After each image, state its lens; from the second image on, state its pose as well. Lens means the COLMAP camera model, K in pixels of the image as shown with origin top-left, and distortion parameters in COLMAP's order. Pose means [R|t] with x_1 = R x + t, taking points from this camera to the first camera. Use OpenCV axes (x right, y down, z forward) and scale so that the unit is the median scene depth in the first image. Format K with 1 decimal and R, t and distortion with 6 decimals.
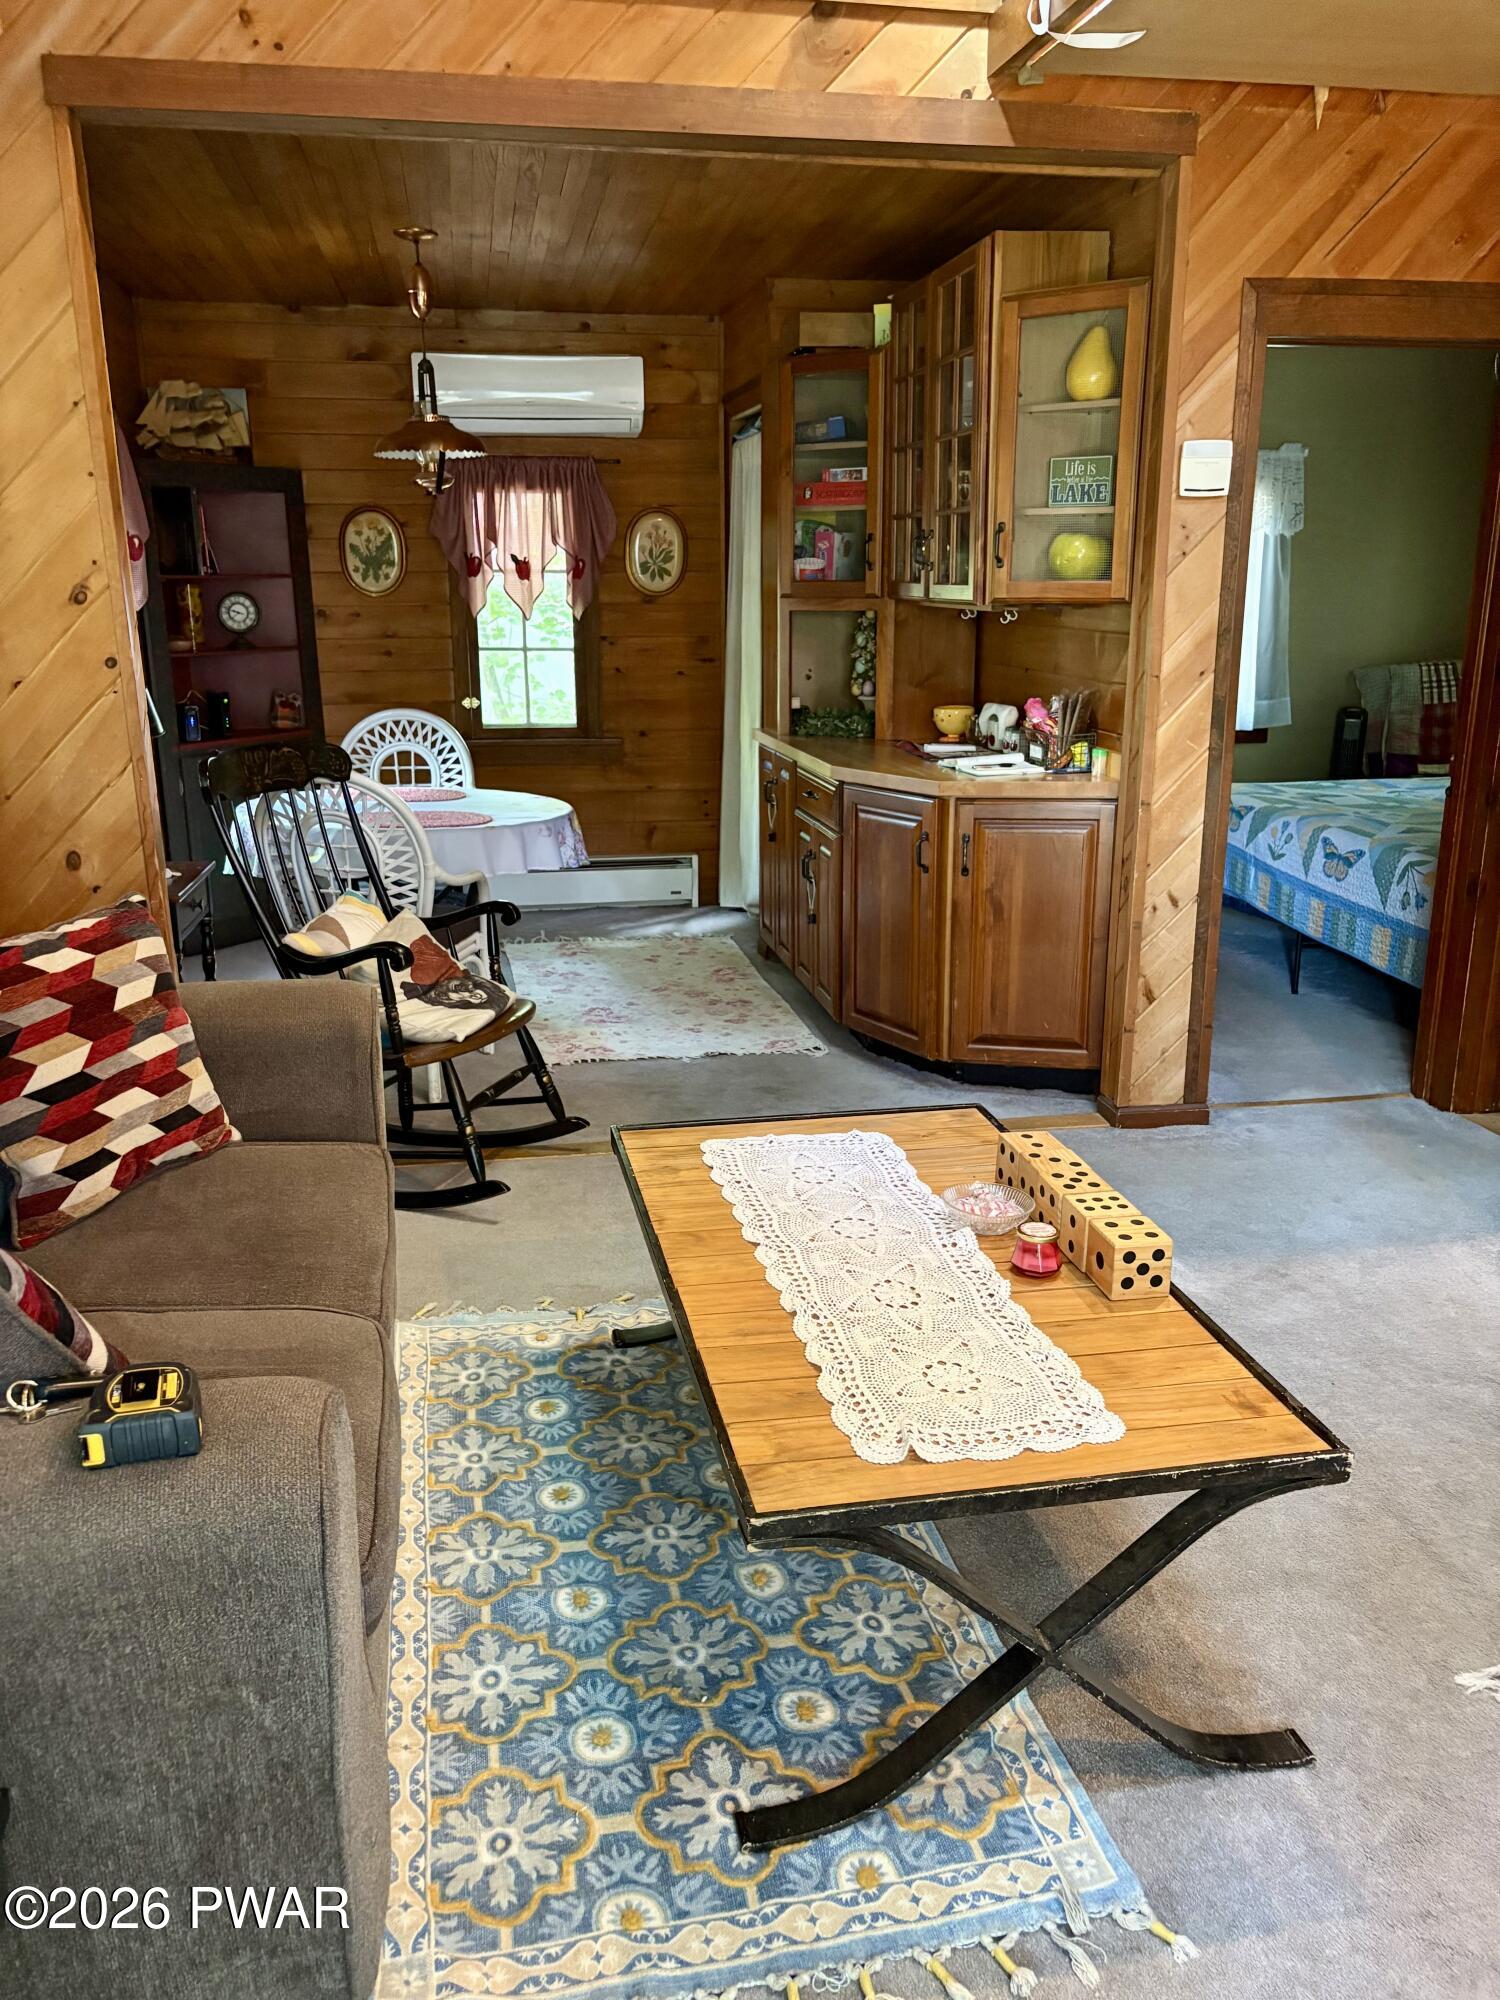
lens RADIAL K [[1543.5, 0, 751.6], [0, 1543.5, 1061.1], [0, 0, 1]] dist [0.052807, -0.064586]
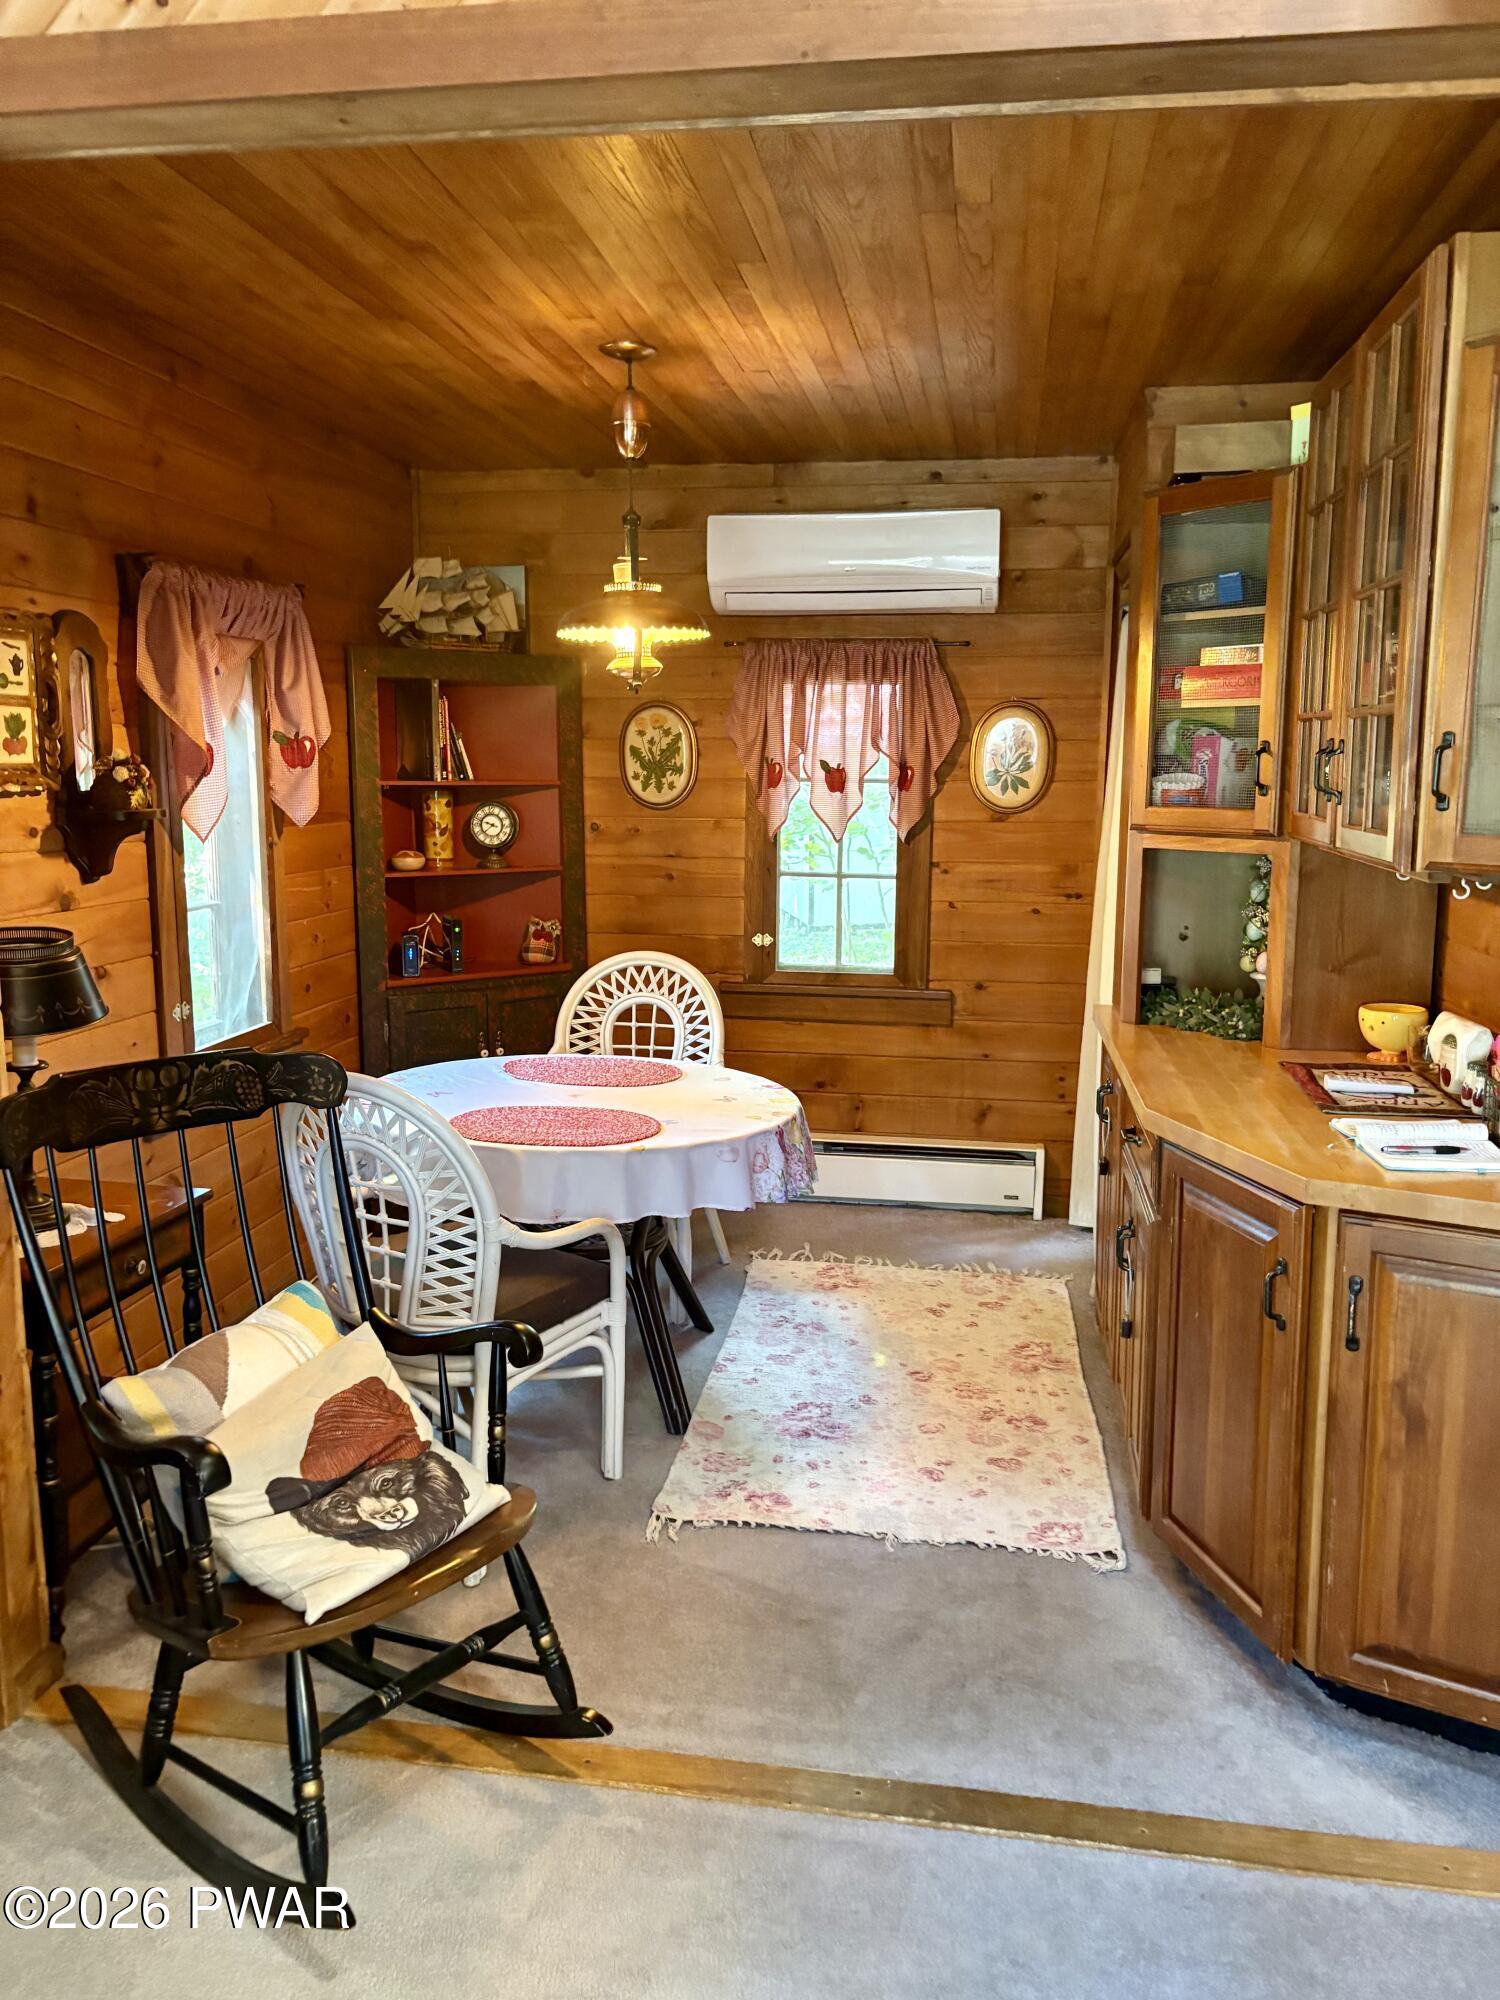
lens RADIAL K [[1543.5, 0, 771.5], [0, 1543.5, 1019.6], [0, 0, 1]] dist [0.052807, -0.064586]
pose [[0.946505, 0.064495, -0.316179, 0.084775], [-0.106747, 0.987238, -0.118177, -0.114263], [0.304522, 0.145606, 0.941310, 0.311616]]
